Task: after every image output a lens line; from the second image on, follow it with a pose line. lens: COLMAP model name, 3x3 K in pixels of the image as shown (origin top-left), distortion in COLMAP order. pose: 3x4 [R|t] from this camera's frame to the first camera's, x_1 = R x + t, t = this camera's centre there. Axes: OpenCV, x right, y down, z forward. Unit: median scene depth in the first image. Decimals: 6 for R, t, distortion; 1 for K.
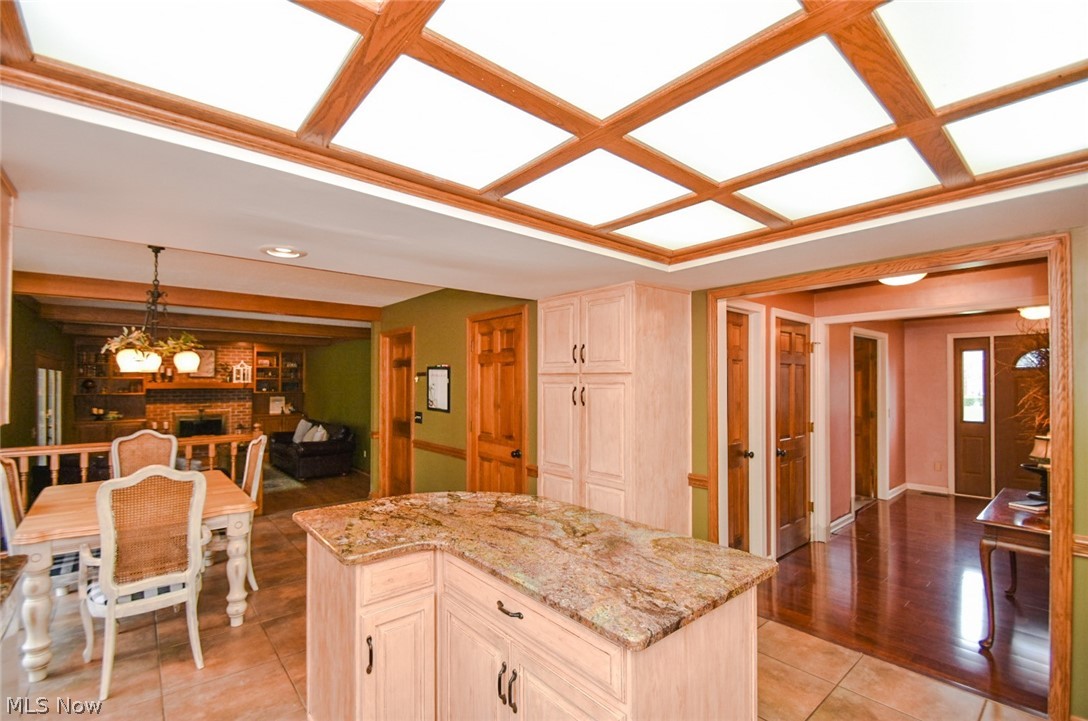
lens RADIAL K [[473.6, 0, 542.5], [0, 473.6, 378.1], [0, 0, 1]] dist [0.001974, 0.000109]
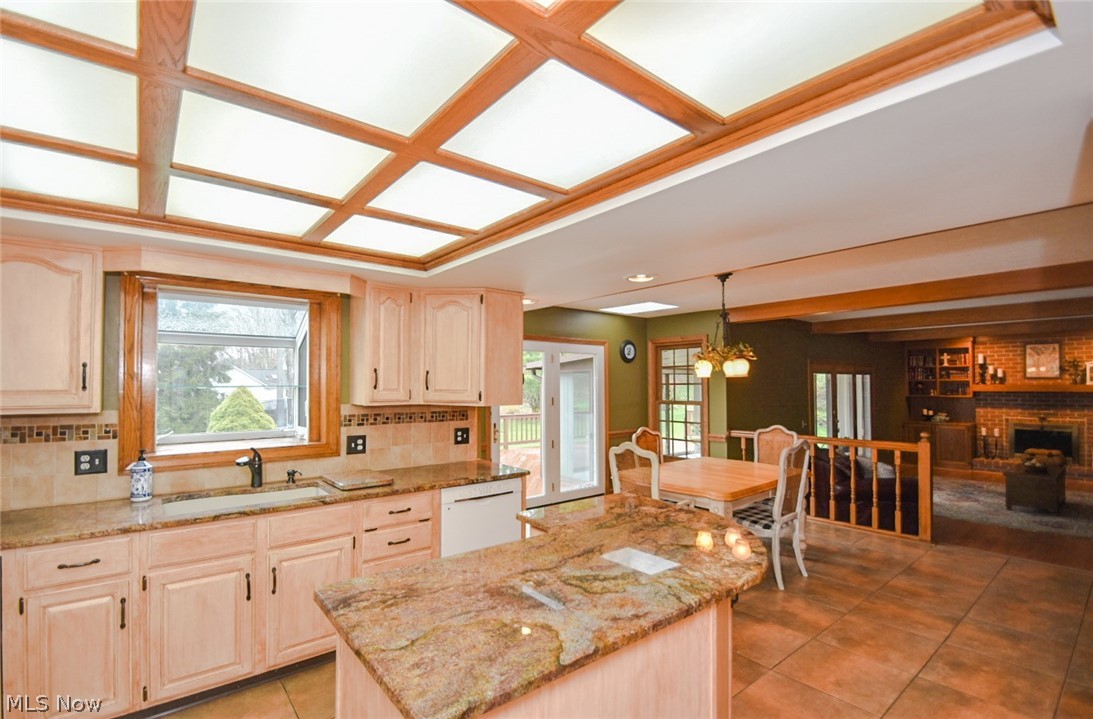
lens RADIAL K [[497.6, 0, 545.5], [0, 497.6, 374.5], [0, 0, 1]] dist [-0.002366, -0.000644]
pose [[-0.029989, -0.020845, -0.999333, 0.262307], [0.010741, 0.999718, -0.021176, 0.002011], [0.999493, -0.011369, -0.029757, 0.286432]]
